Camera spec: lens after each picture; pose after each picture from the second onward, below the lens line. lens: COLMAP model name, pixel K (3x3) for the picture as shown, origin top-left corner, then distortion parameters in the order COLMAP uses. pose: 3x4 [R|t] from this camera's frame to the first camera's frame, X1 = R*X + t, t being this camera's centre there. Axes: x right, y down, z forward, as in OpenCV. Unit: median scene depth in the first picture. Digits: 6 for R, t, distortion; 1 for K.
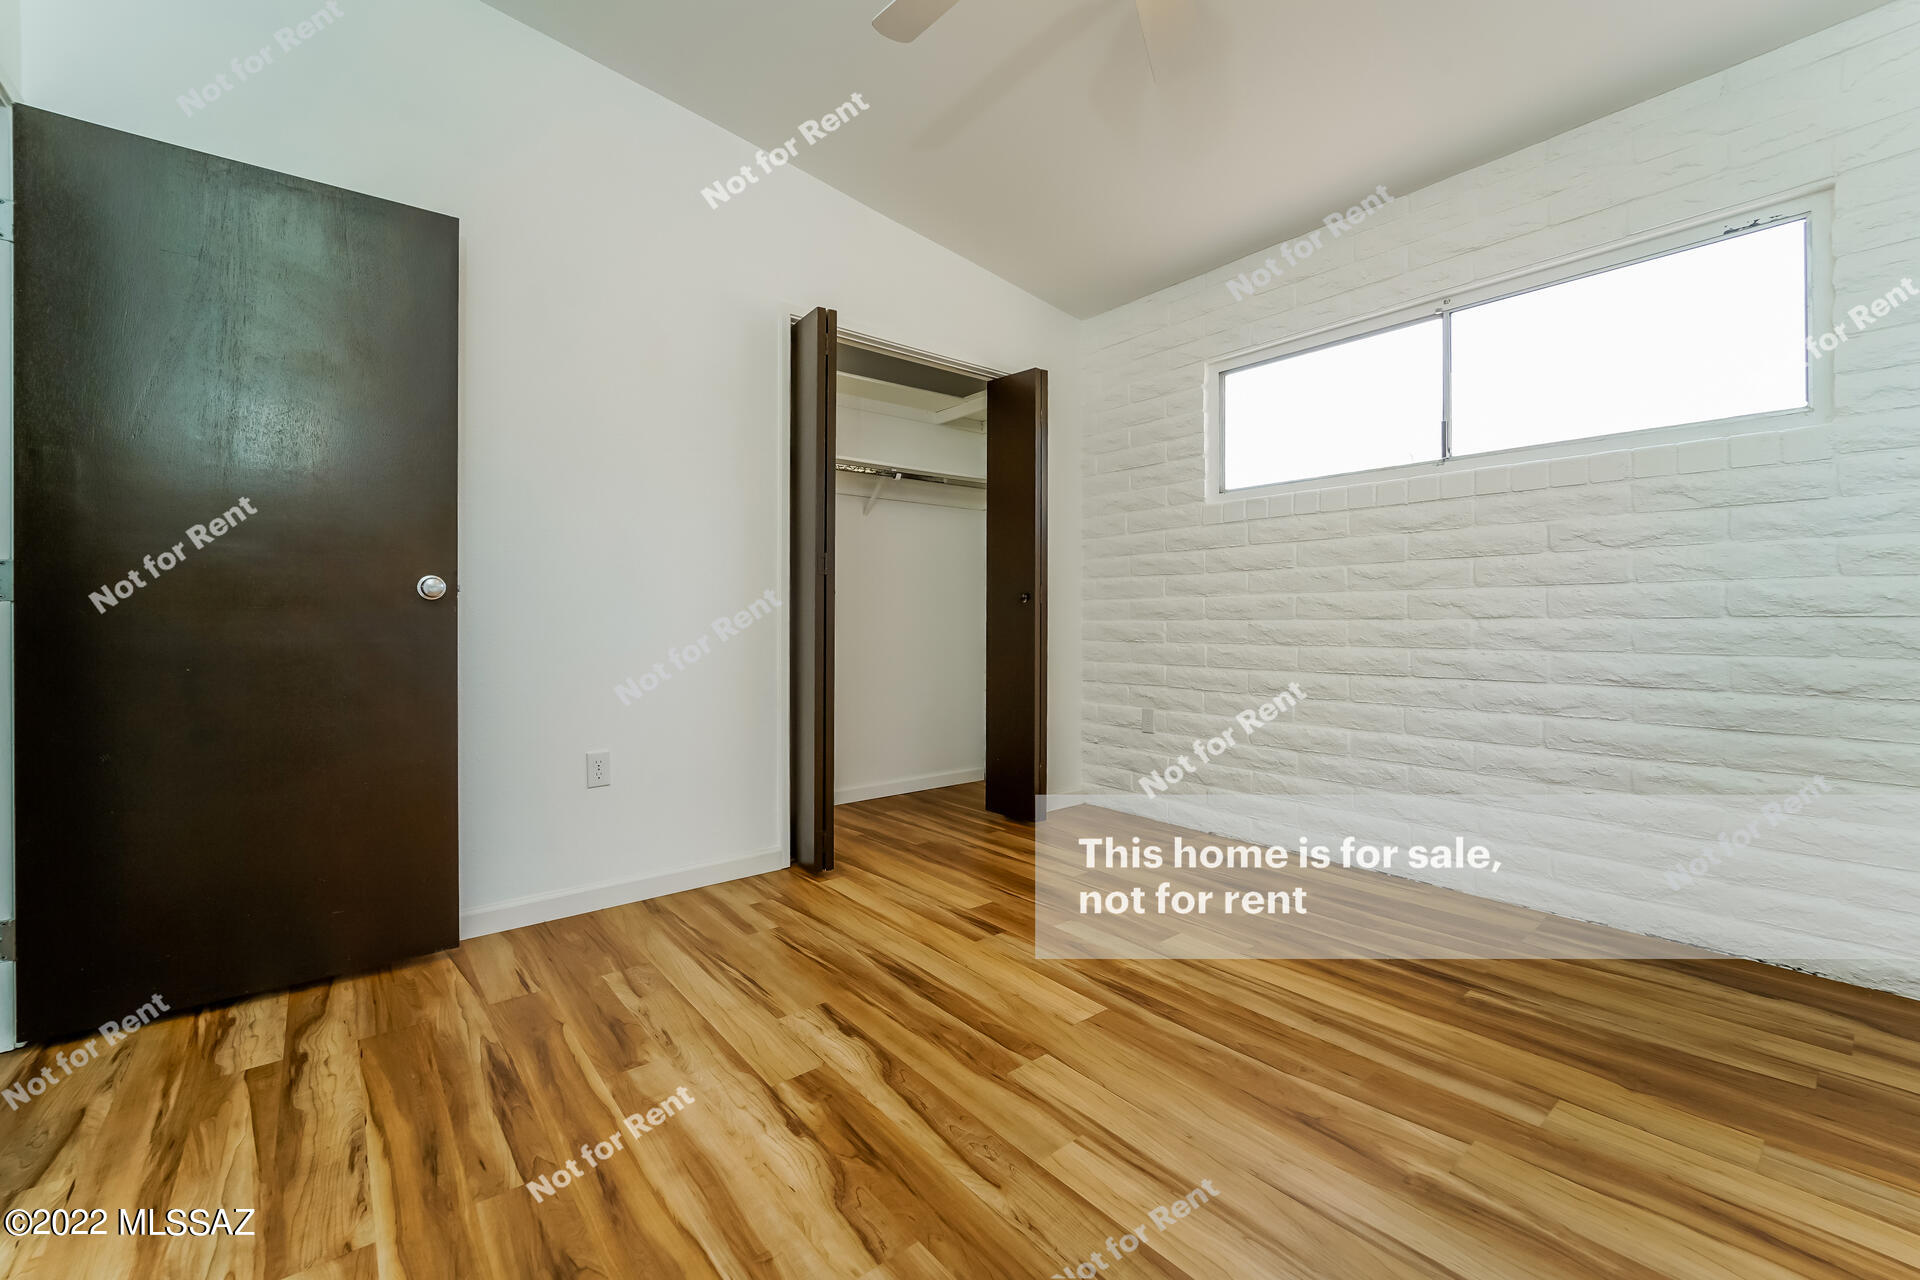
lens RADIAL K [[780.5, 0, 961.9], [0, 780.5, 618.7], [0, 0, 1]] dist [-0.013160, -0.000443]
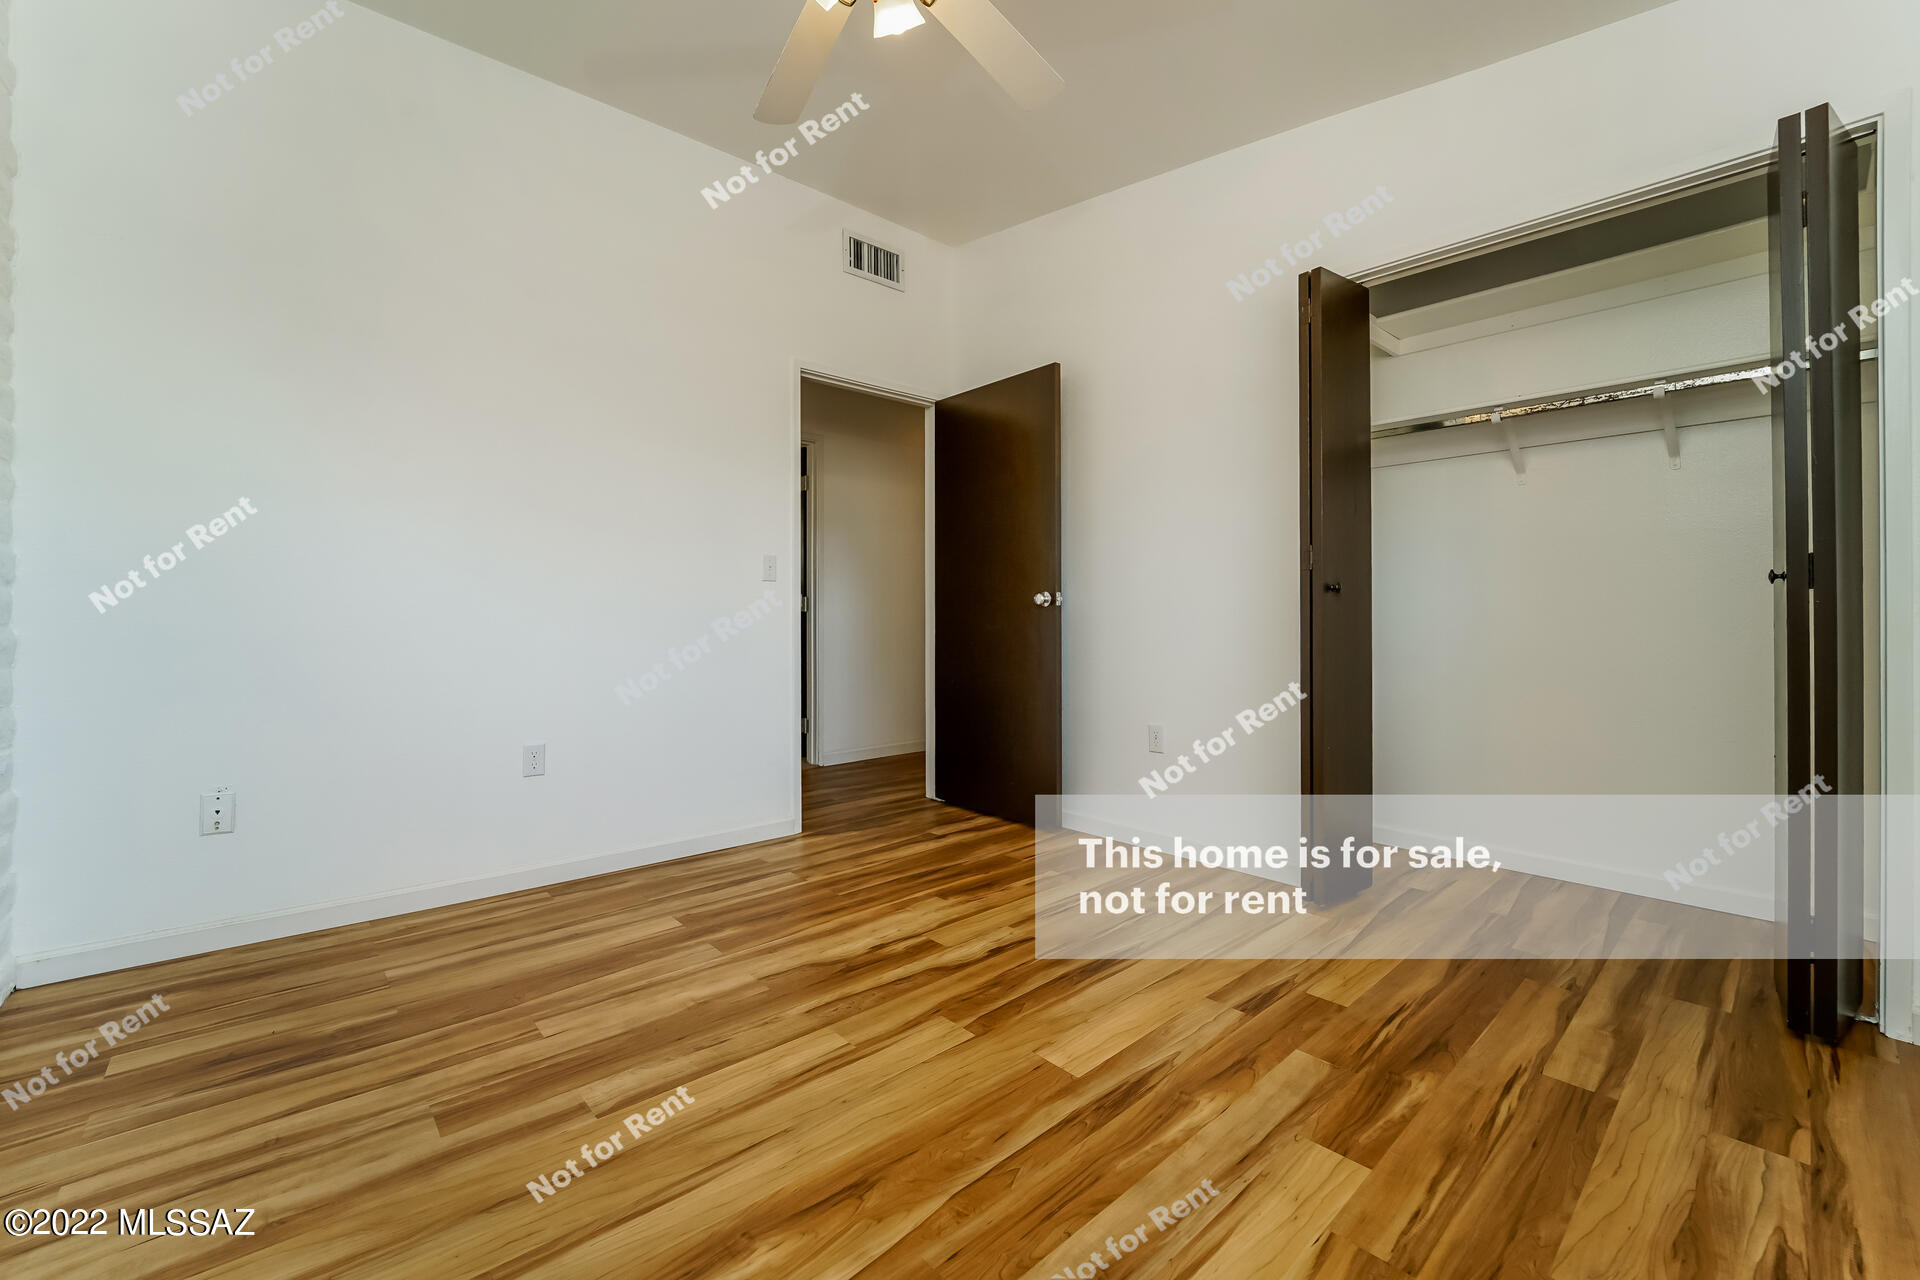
lens RADIAL K [[780.5, 0, 961.9], [0, 780.5, 618.7], [0, 0, 1]] dist [-0.013160, -0.000443]
pose [[0.050566, 0.003708, -0.998714, 1.142146], [0.003691, 0.999986, 0.003899, -0.009603], [0.998714, -0.003883, 0.050552, 0.916168]]
